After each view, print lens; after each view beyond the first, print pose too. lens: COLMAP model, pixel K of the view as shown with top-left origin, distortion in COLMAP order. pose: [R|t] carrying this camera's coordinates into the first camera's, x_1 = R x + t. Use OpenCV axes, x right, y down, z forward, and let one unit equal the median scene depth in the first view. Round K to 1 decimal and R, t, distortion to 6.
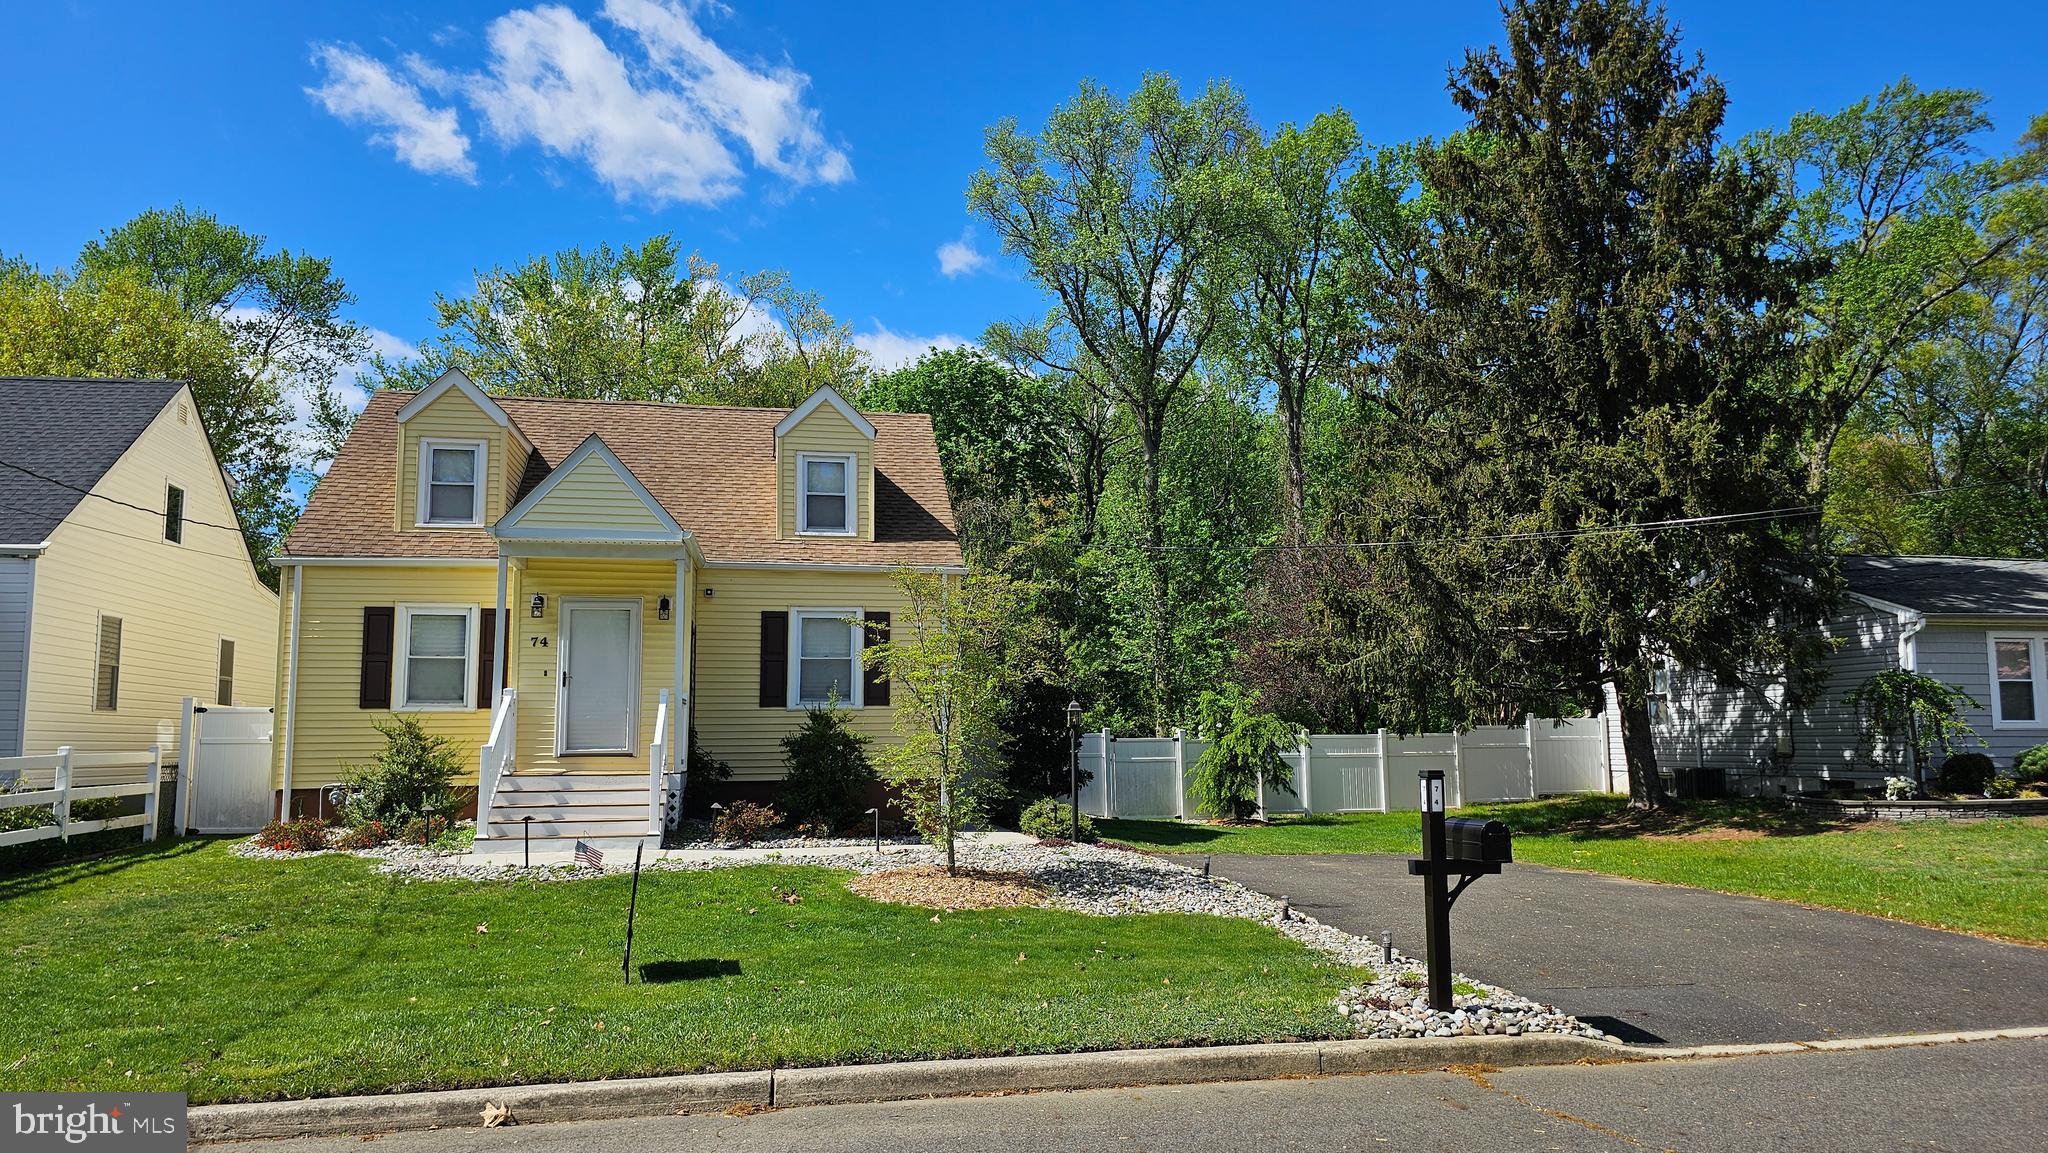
lens RADIAL K [[1357.8, 0, 1021.7], [0, 1357.8, 599.0], [0, 0, 1]] dist [0.058780, -0.056877]
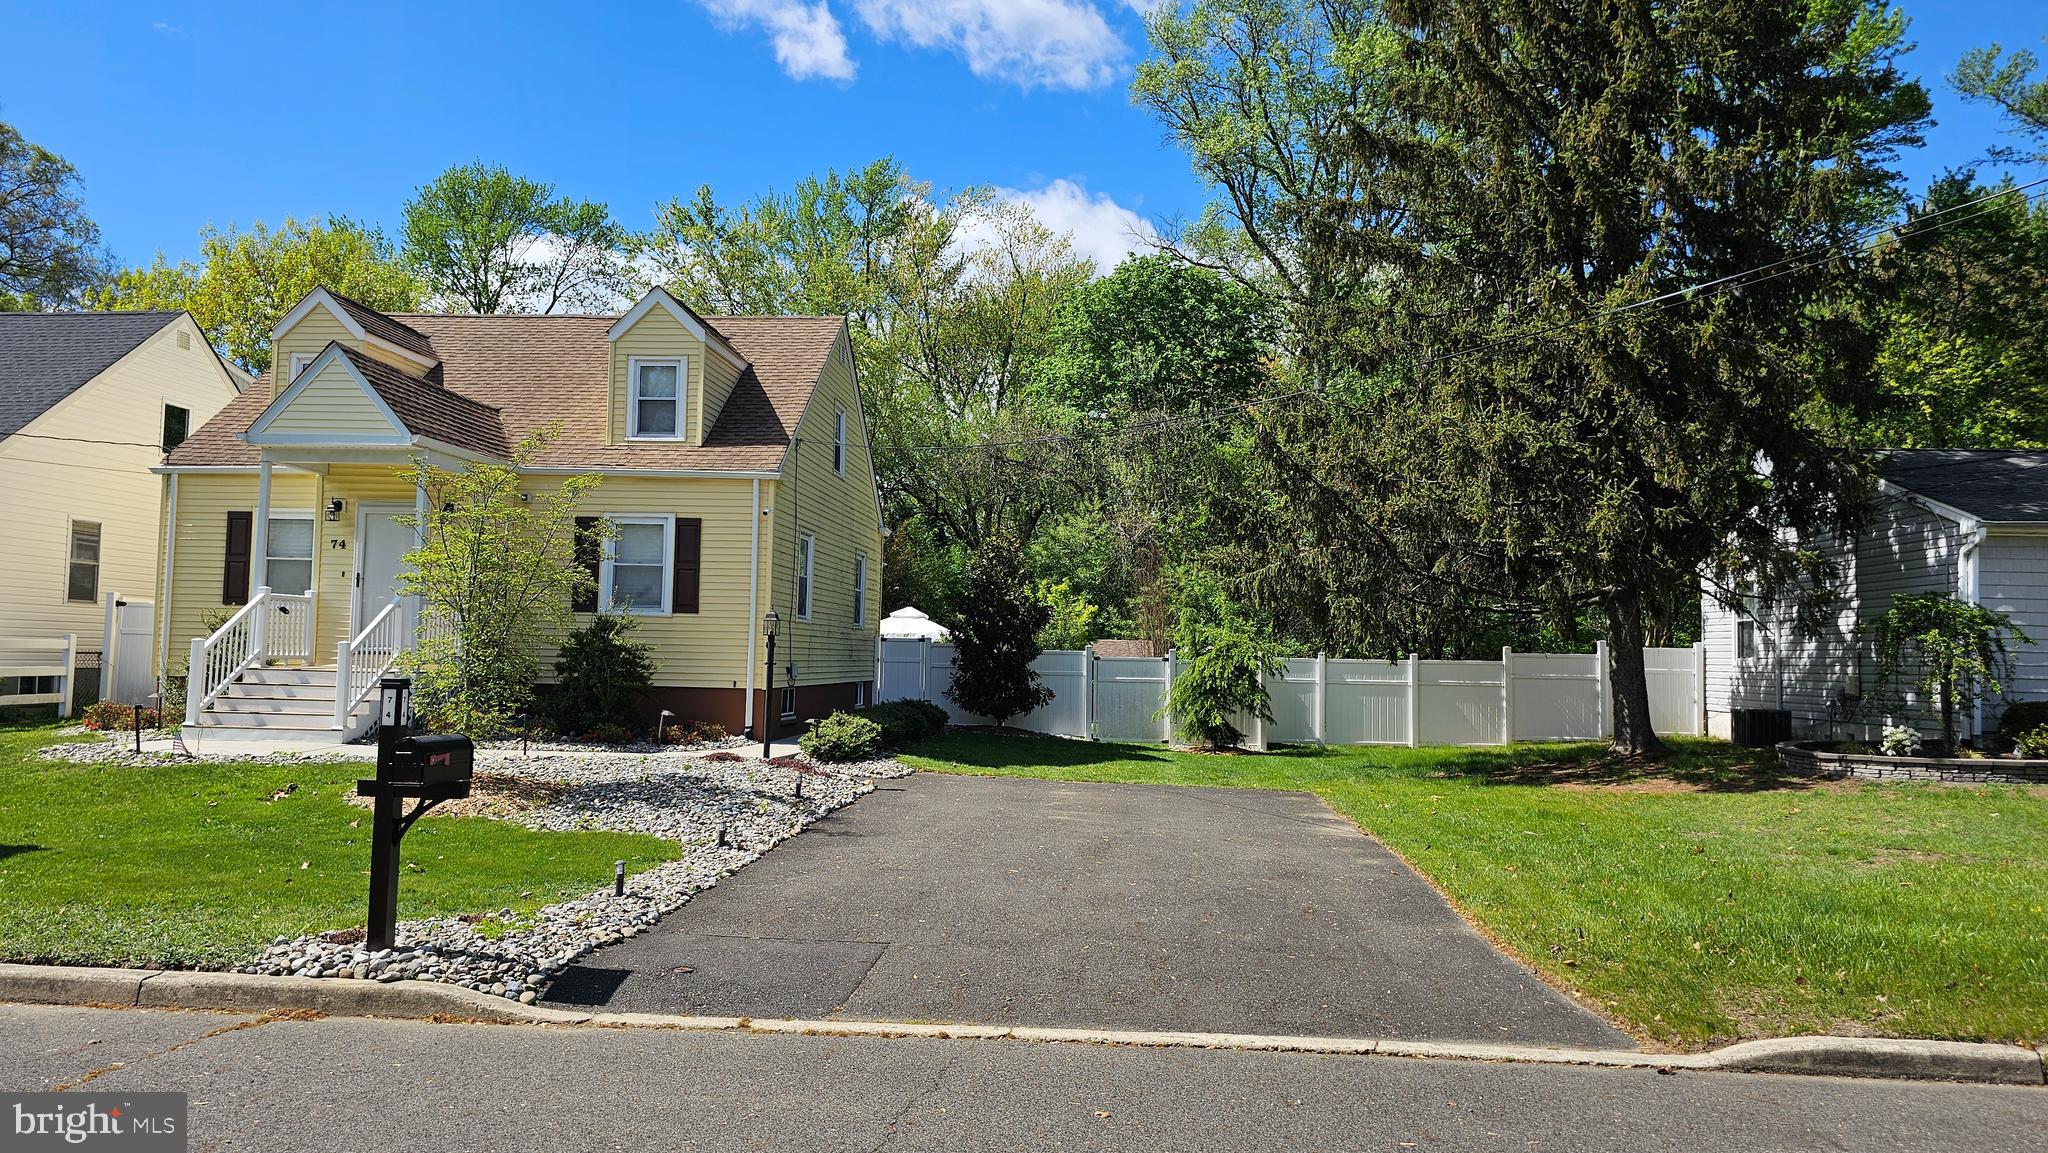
lens RADIAL K [[1357.8, 0, 1019.5], [0, 1357.8, 581.7], [0, 0, 1]] dist [0.058780, -0.056877]
pose [[0.962898, 0.012870, -0.269559, 0.375850], [-0.000239, 0.998902, 0.046838, 0.009200], [0.269866, -0.045036, 0.961844, 0.108810]]
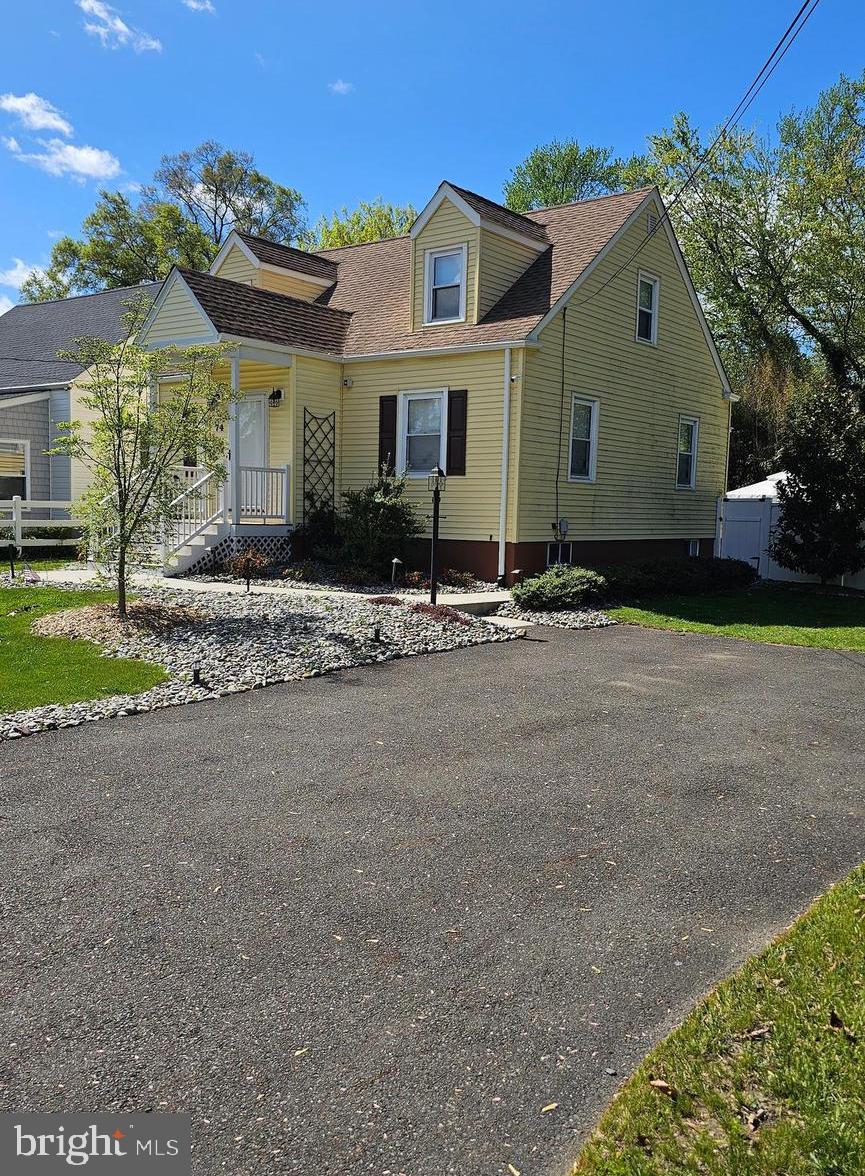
lens RADIAL K [[1019.5, 0, 412.7], [0, 1019.5, 601.9], [0, 0, 1]] dist [0.082558, -0.089981]
pose [[0.651680, 0.086613, -0.753533, 0.495795], [0.054316, 0.985579, 0.160259, 0.042533], [0.756547, -0.145367, 0.637577, 0.396366]]
